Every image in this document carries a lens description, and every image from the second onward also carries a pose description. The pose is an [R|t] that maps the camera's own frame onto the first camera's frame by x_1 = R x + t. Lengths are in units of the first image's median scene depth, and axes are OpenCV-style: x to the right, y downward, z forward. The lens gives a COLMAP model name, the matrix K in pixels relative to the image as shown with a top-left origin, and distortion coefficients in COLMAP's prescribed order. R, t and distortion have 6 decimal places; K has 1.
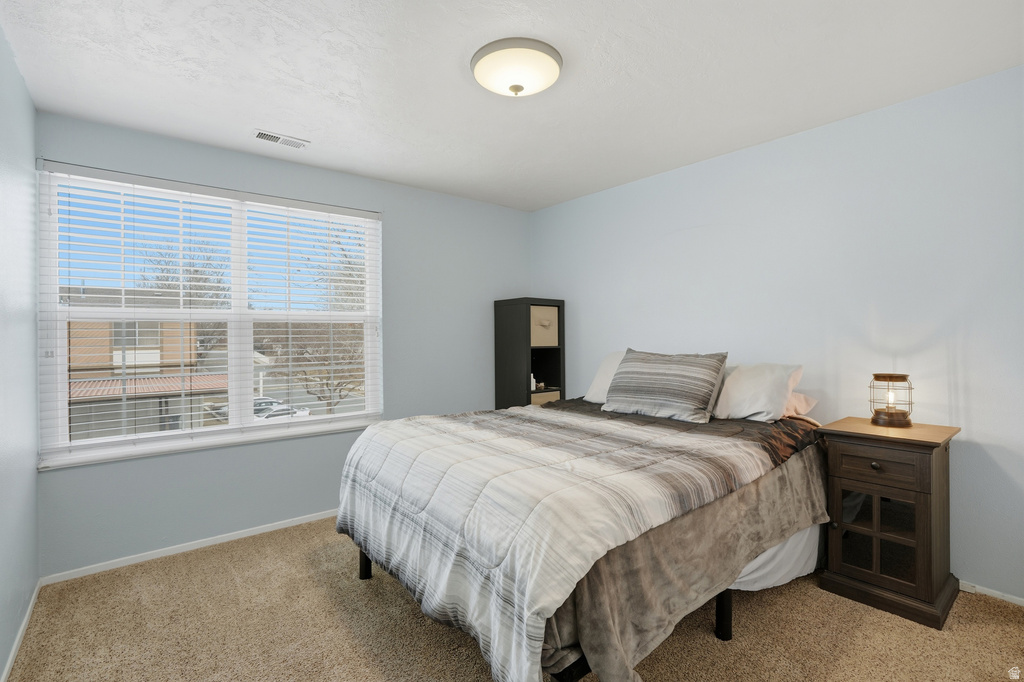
lens RADIAL K [[478.7, 0, 506.4], [0, 478.7, 336.4], [0, 0, 1]] dist [-0.066133, 0.024437]
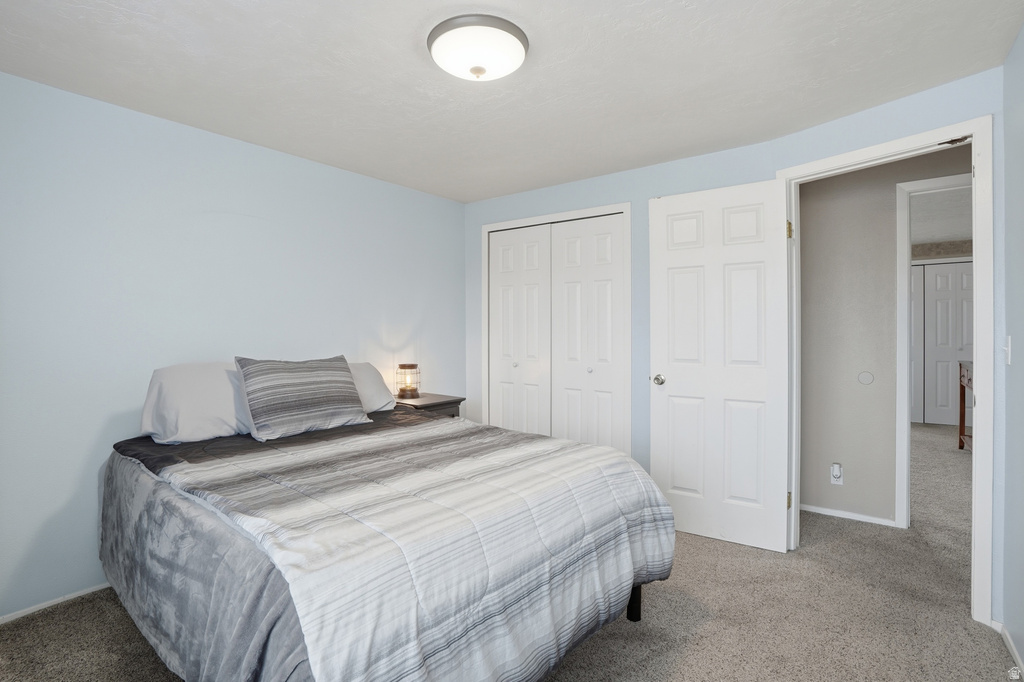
lens RADIAL K [[478.7, 0, 506.4], [0, 478.7, 336.4], [0, 0, 1]] dist [-0.066133, 0.024437]
pose [[-0.197190, 0.004187, 0.980356, -0.777475], [0.004069, 0.999986, -0.003452, -0.005599], [-0.980357, 0.003308, -0.197204, 1.004660]]
